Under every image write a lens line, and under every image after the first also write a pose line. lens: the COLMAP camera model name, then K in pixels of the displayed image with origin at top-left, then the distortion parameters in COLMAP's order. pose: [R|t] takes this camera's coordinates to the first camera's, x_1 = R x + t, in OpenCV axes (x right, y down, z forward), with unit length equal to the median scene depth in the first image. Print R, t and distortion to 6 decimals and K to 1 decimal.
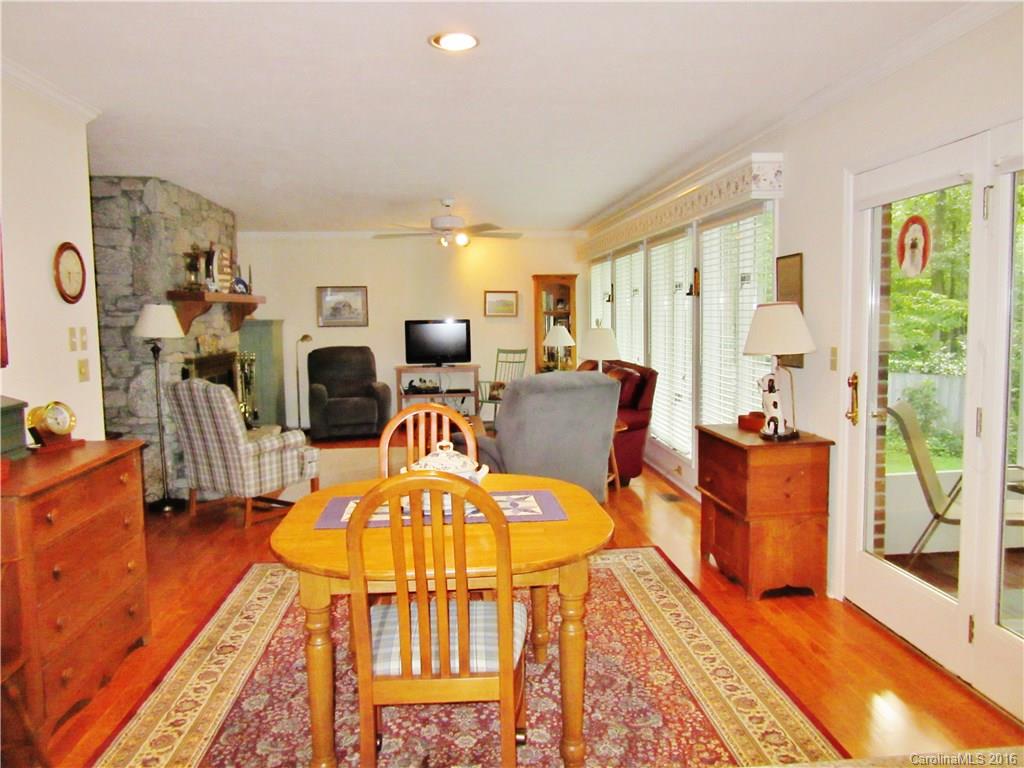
lens RADIAL K [[760.0, 0, 509.2], [0, 760.0, 384.5], [0, 0, 1]] dist [-0.058708, 0.037309]
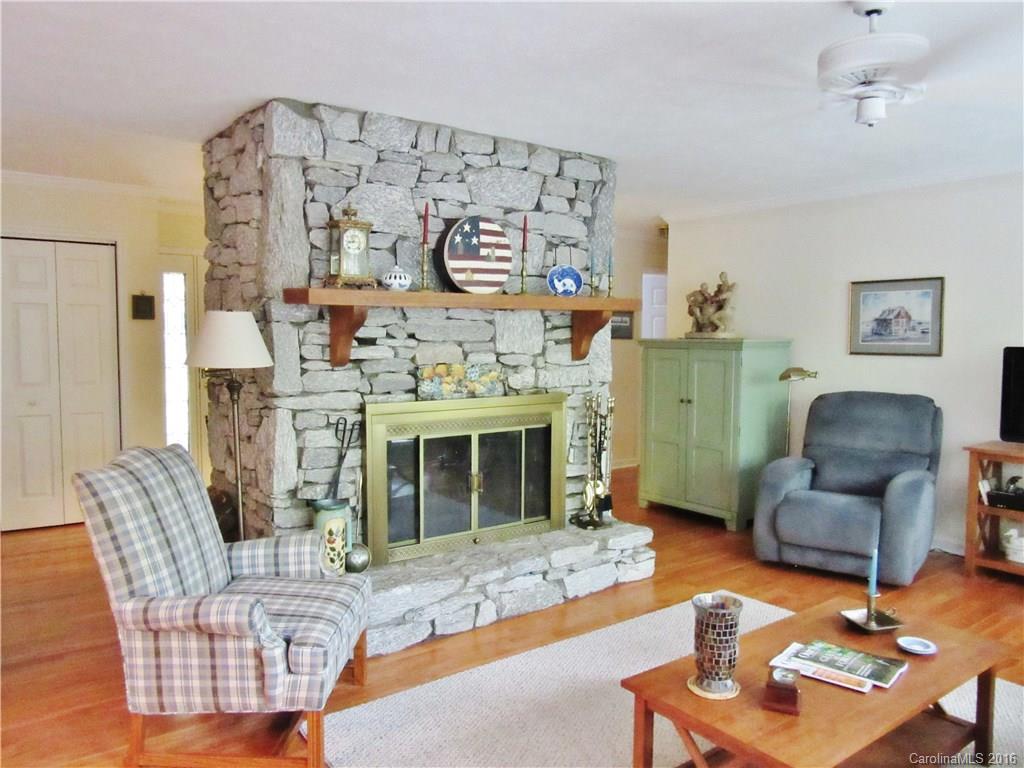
lens RADIAL K [[760.0, 0, 509.2], [0, 760.0, 384.5], [0, 0, 1]] dist [-0.058708, 0.037309]
pose [[0.533020, 0.063552, -0.843712, 0.086240], [-0.082151, 0.996351, 0.023150, -0.045354], [0.842105, 0.056972, 0.536296, 0.489018]]
